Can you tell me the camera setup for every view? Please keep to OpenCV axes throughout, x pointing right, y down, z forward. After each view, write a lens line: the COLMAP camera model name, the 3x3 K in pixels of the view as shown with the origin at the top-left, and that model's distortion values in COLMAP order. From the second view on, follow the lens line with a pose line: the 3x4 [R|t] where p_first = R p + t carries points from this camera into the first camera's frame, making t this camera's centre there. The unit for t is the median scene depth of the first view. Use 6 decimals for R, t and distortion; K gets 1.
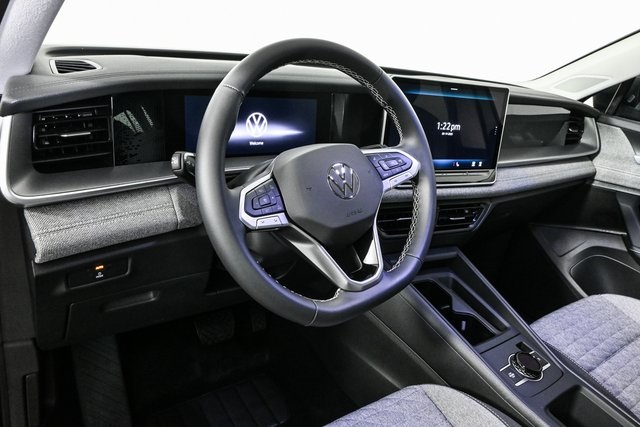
lens RADIAL K [[462.1, 0, 320.0], [0, 462.1, 213.5], [0, 0, 1]] dist [-0.004783, -0.000749]
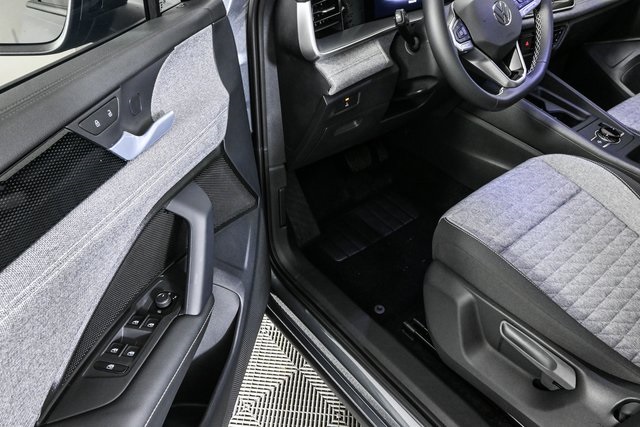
lens RADIAL K [[437.2, 0, 320.0], [0, 437.2, 213.5], [0, 0, 1]] dist [-0.002612, 0.000569]
pose [[0.986860, -0.147784, -0.065326, -0.419508], [0.159899, 0.951368, 0.263309, 0.063191], [0.023237, -0.270294, 0.962497, -0.432395]]
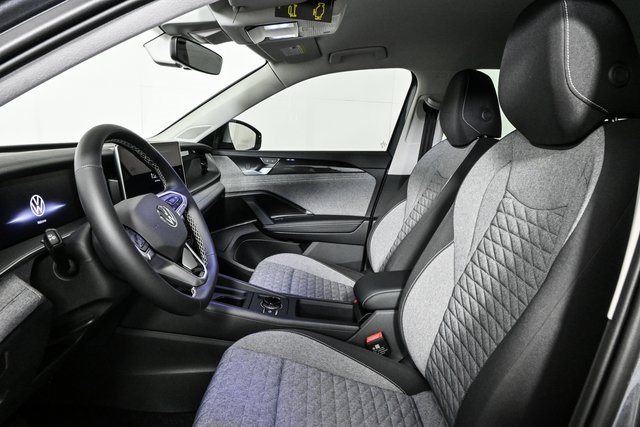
lens RADIAL K [[437.2, 0, 320.0], [0, 437.2, 213.5], [0, 0, 1]] dist [-0.002612, 0.000569]
pose [[0.577443, -0.287410, 0.764170, -0.545694], [0.369150, 0.926759, 0.069614, 0.002306], [-0.728209, 0.241895, 0.641248, -0.157760]]
